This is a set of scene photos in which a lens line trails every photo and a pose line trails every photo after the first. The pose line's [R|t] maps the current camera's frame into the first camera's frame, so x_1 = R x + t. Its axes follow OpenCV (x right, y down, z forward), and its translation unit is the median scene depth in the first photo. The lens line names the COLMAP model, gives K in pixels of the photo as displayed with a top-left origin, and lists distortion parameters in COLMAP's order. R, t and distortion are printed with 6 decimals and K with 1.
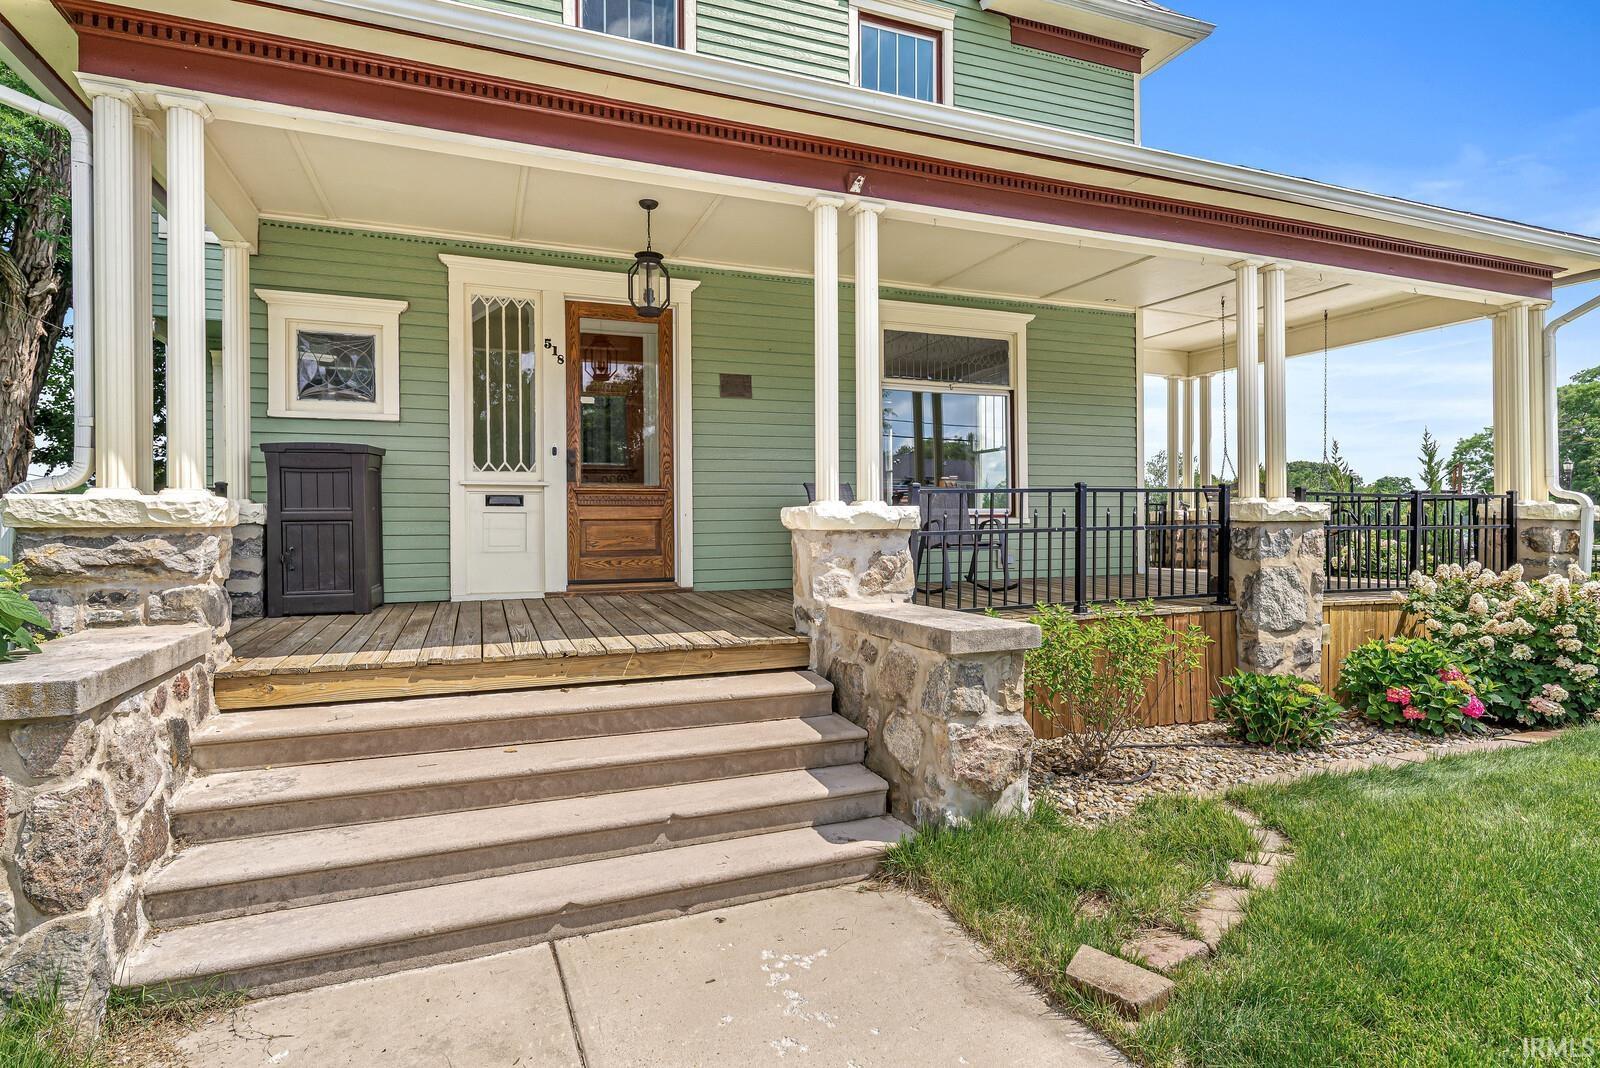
lens RADIAL K [[826.7, 0, 806.3], [0, 826.7, 523.0], [0, 0, 1]] dist [-0.002801, -0.000647]
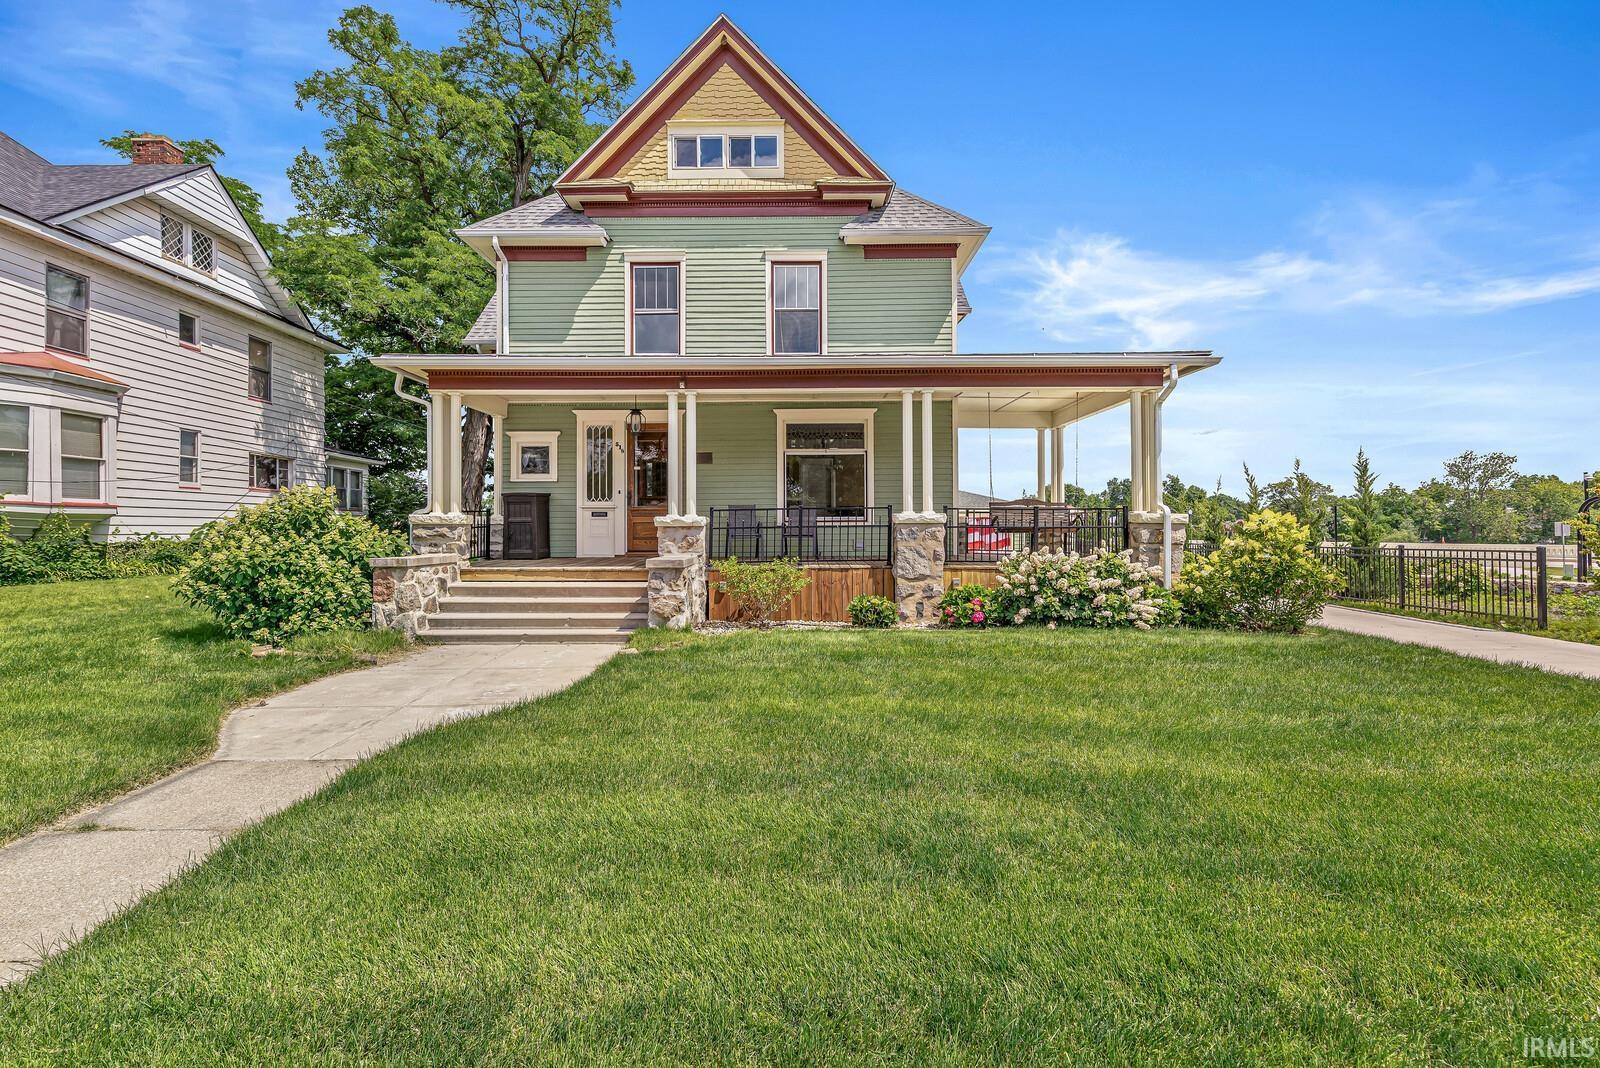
lens RADIAL K [[694.6, 0, 800.0], [0, 694.6, 534.0], [0, 0, 1]] dist [0.001020, 0.000095]
pose [[0.932080, 0.006849, -0.362188, 1.018613], [-0.003605, 0.999947, 0.009632, 0.008521], [0.362235, -0.007672, 0.932055, -0.713617]]
